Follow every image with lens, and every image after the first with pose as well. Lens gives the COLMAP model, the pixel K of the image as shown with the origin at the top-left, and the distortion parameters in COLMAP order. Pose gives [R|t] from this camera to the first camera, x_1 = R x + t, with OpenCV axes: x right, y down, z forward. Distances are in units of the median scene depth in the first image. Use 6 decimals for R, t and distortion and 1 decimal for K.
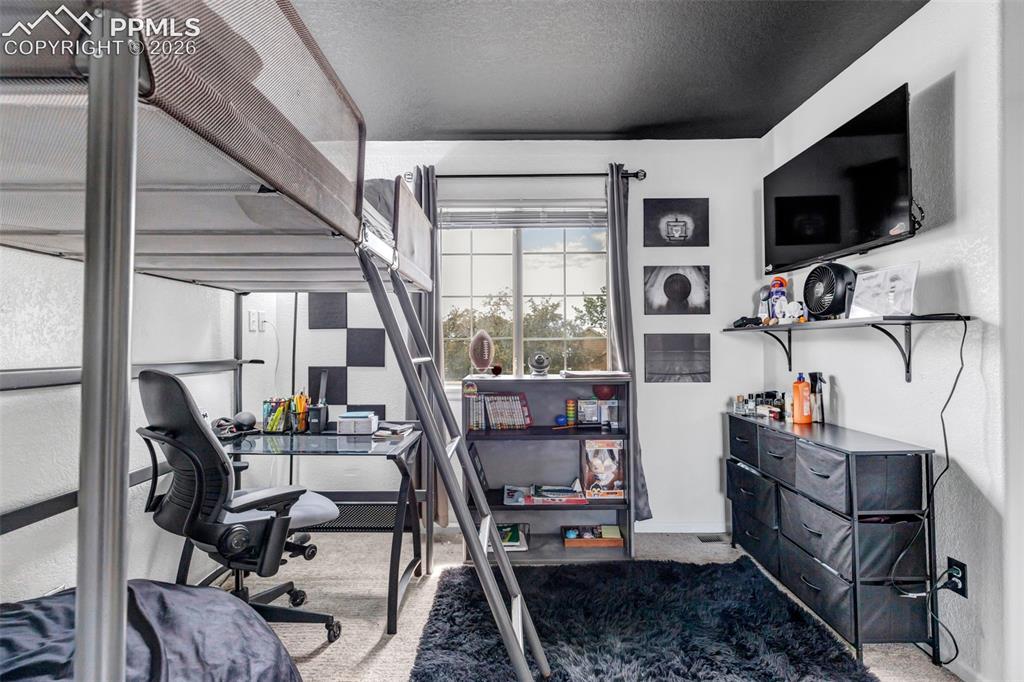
lens RADIAL K [[467.2, 0, 511.1], [0, 467.2, 337.8], [0, 0, 1]] dist [0.000977, -0.001673]
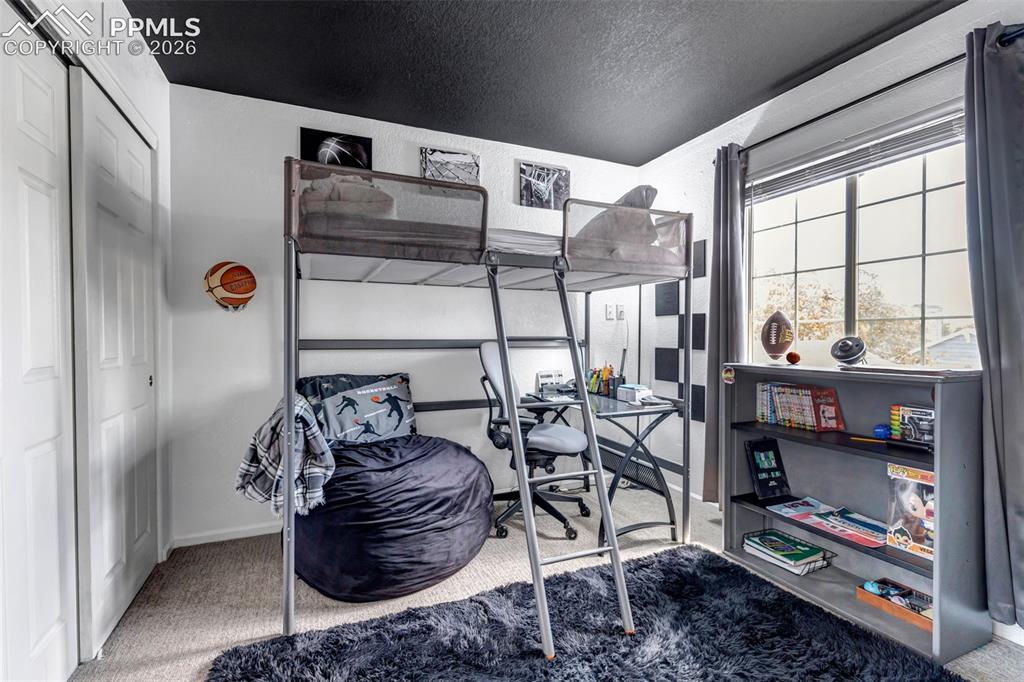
lens RADIAL K [[467.2, 0, 509.0], [0, 467.2, 339.0], [0, 0, 1]] dist [0.000977, -0.001673]
pose [[0.396530, 0.013307, -0.917925, 0.556331], [0.015448, 0.999657, 0.021165, 0.009567], [0.917892, -0.022573, 0.396188, 0.194901]]
